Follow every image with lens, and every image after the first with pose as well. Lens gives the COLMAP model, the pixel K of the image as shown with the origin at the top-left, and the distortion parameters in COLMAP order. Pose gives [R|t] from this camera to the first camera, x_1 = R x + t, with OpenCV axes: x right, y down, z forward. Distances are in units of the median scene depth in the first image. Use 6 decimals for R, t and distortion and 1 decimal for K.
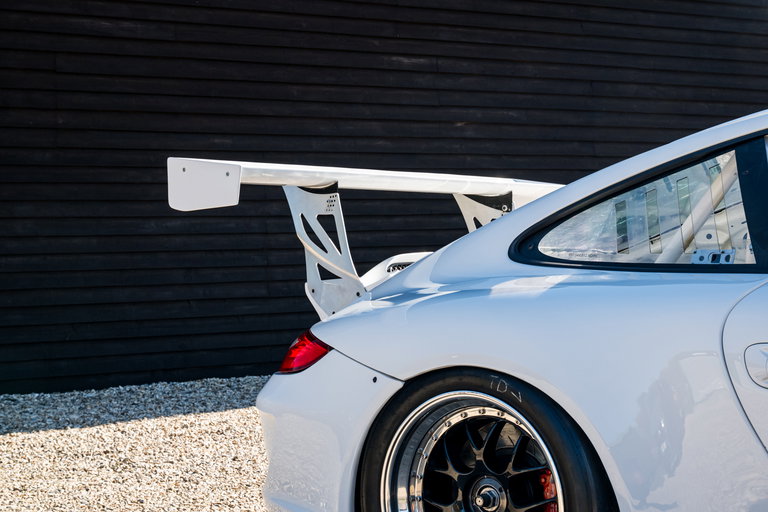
lens RADIAL K [[1192.1, 0, 384.0], [0, 1192.1, 256.0], [0, 0, 1]] dist [0.028823, 0.008869]
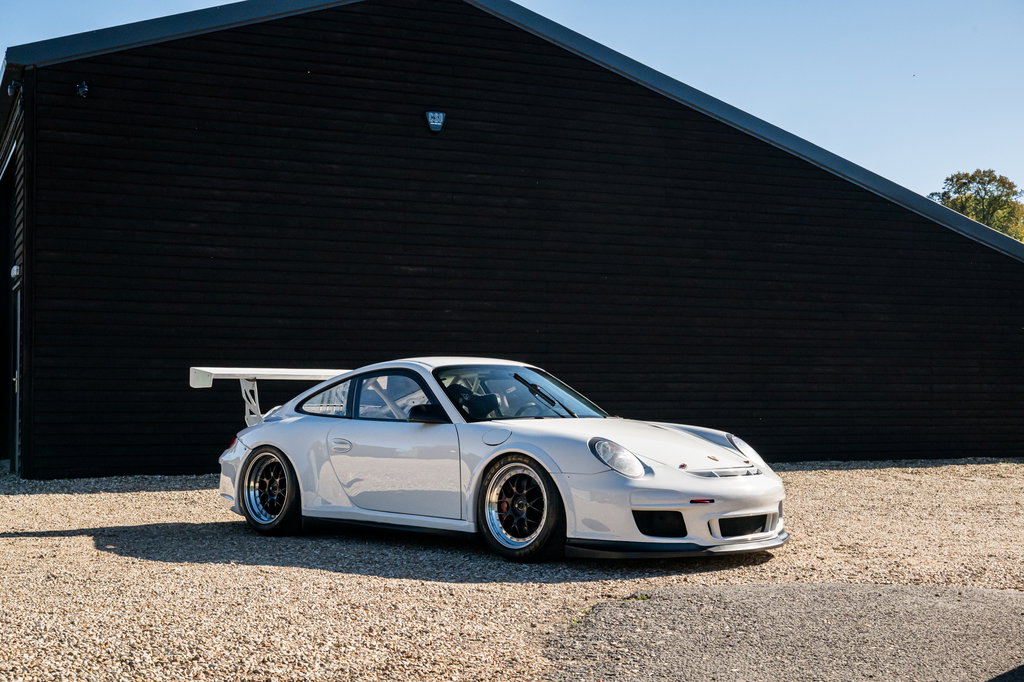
lens RADIAL K [[1355.3, 0, 512.0], [0, 1355.3, 341.0], [0, 0, 1]] dist [0.001093, 0.027184]
pose [[0.997421, 0.031283, -0.064593, 0.699459], [-0.033132, 0.999065, -0.027758, -0.076791], [0.063664, 0.029826, 0.997526, -1.899474]]
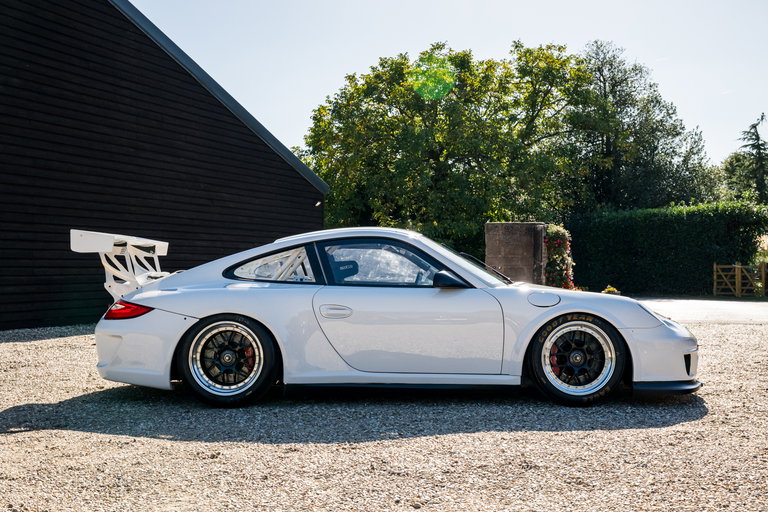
lens RADIAL K [[961.7, 0, 384.0], [0, 961.7, 256.0], [0, 0, 1]] dist [0.002844, 0.015677]
pose [[0.751851, 0.044498, 0.657830, -0.921846], [-0.038184, 0.998984, -0.023934, -0.006482], [-0.658227, -0.007124, 0.752786, -0.812370]]
